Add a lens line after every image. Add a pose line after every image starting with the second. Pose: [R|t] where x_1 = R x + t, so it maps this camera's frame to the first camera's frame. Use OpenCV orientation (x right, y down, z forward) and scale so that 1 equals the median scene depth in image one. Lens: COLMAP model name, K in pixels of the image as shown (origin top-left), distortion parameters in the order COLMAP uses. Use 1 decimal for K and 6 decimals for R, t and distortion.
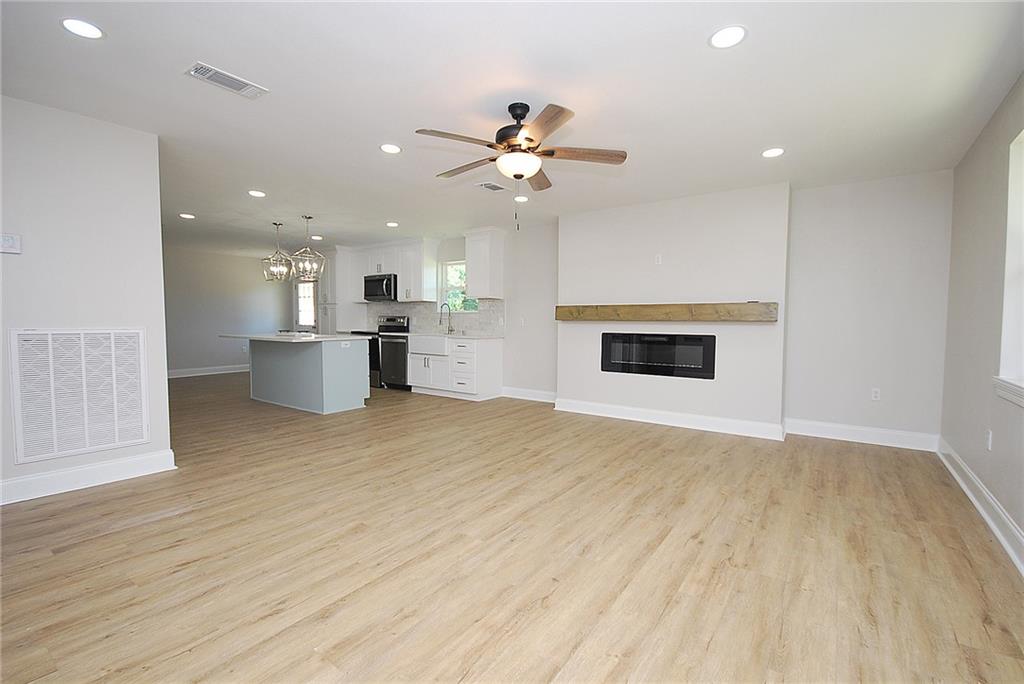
lens RADIAL K [[453.3, 0, 516.0], [0, 453.3, 328.1], [0, 0, 1]] dist [-0.000408, -0.012048]
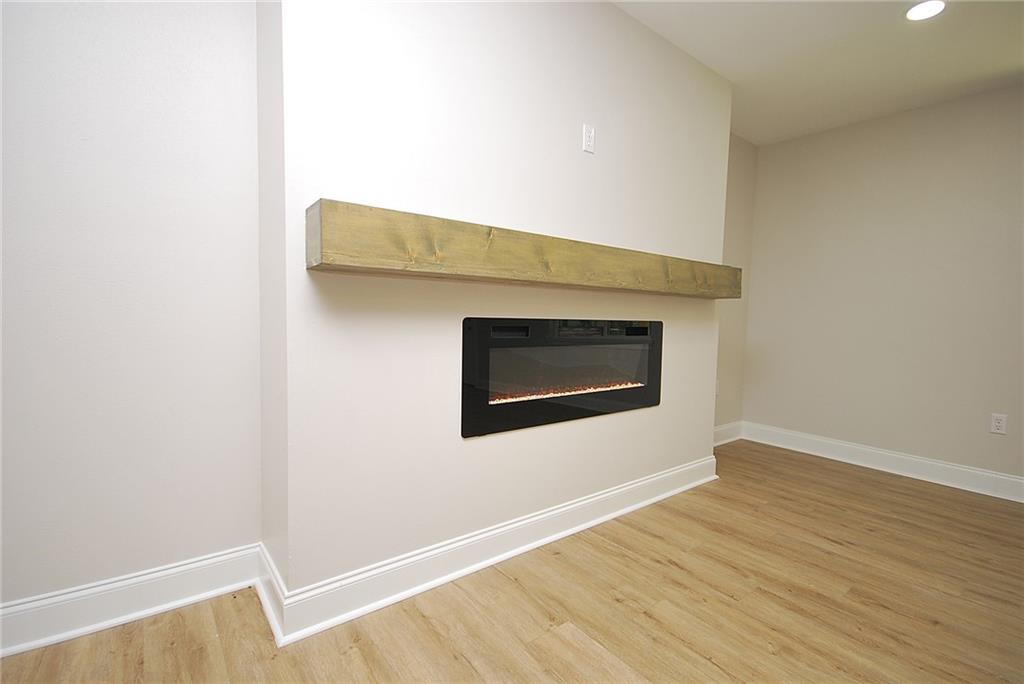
lens RADIAL K [[472.3, 0, 524.5], [0, 472.3, 346.5], [0, 0, 1]] dist [0.004105, 0.000765]
pose [[0.263954, -0.071805, 0.961859, -0.144532], [-0.014012, 0.996834, 0.078261, 0.004072], [-0.964434, -0.034135, 0.262112, 1.082044]]
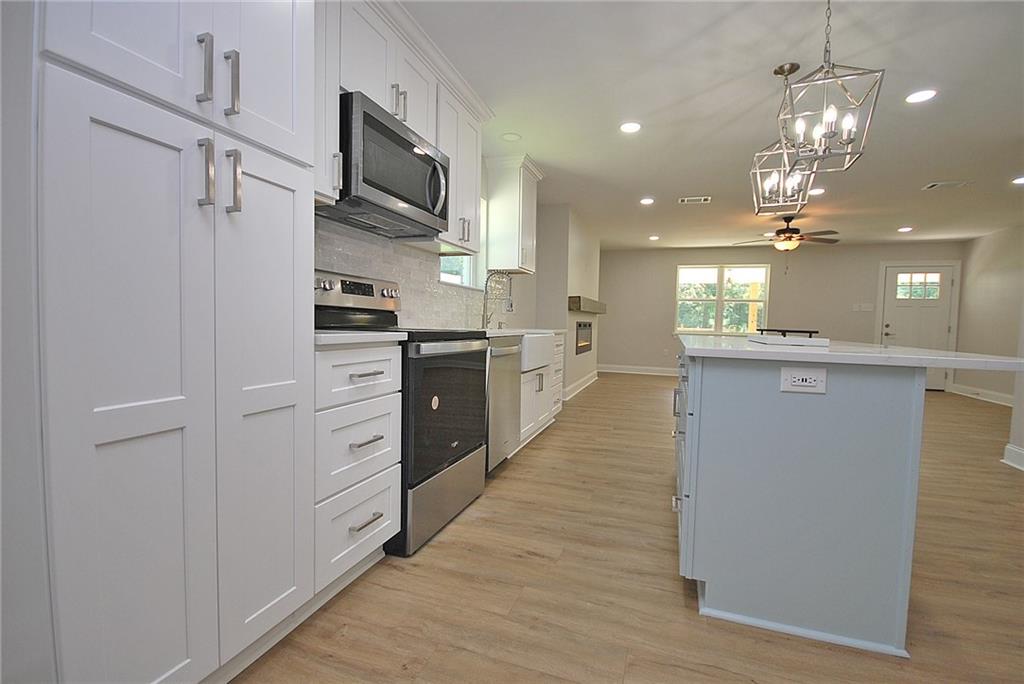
lens RADIAL K [[445.0, 0, 523.9], [0, 445.0, 342.5], [0, 0, 1]] dist [0.002592, -0.007928]
pose [[-0.294733, -0.061573, 0.953594, -1.064954], [-0.014596, 0.998096, 0.059936, -0.004967], [-0.955468, 0.003747, -0.295070, 1.815975]]
